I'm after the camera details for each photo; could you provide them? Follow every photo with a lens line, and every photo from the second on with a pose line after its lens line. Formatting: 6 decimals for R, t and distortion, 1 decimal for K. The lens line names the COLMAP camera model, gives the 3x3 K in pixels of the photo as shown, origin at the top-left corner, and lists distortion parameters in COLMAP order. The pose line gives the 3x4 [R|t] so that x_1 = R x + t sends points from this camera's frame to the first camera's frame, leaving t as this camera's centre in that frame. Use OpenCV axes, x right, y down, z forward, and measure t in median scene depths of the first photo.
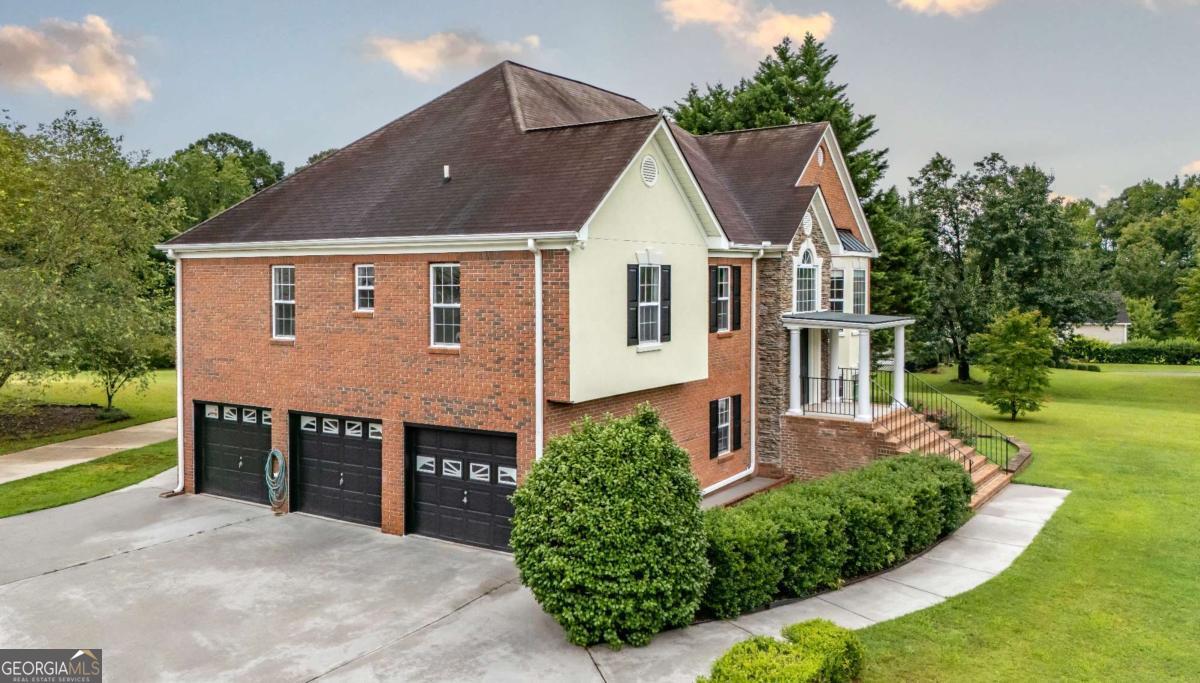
lens RADIAL K [[956.5, 0, 601.9], [0, 956.5, 336.3], [0, 0, 1]] dist [0.047885, -0.022185]
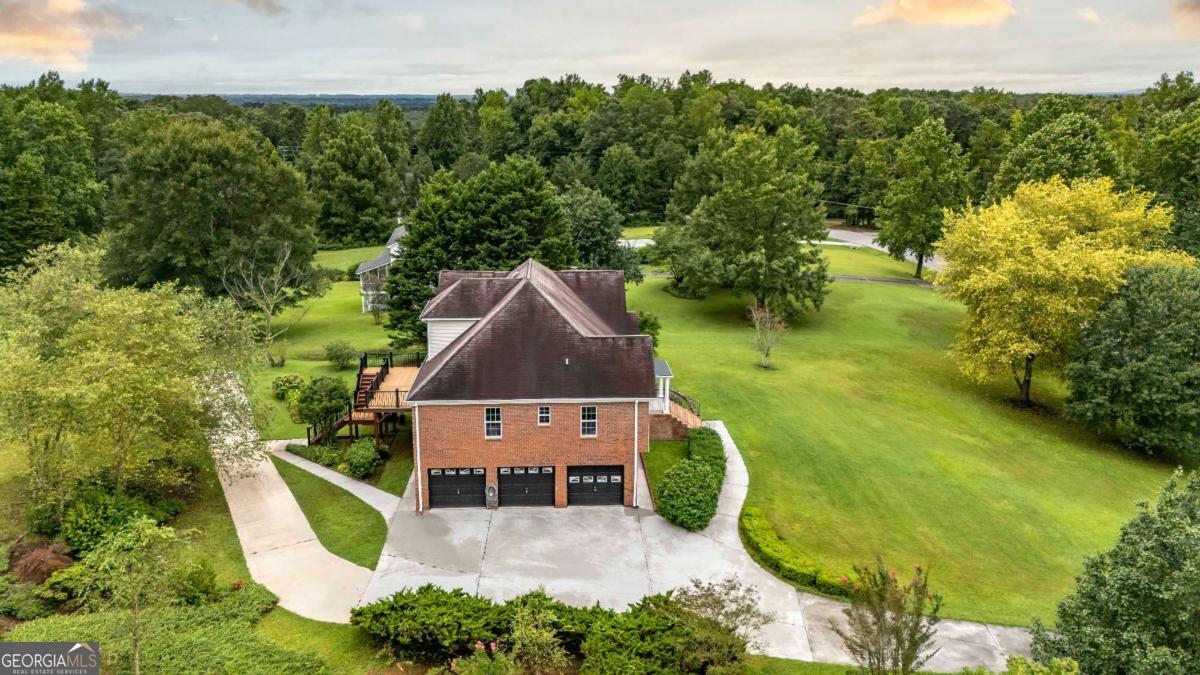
lens RADIAL K [[883.9, 0, 602.2], [0, 883.9, 341.9], [0, 0, 1]] dist [0.067843, 0.000401]
pose [[0.805187, -0.148689, 0.574078, -1.415168], [0.026846, 0.976204, 0.215188, -0.725036], [-0.592413, -0.157855, 0.790019, -0.841831]]
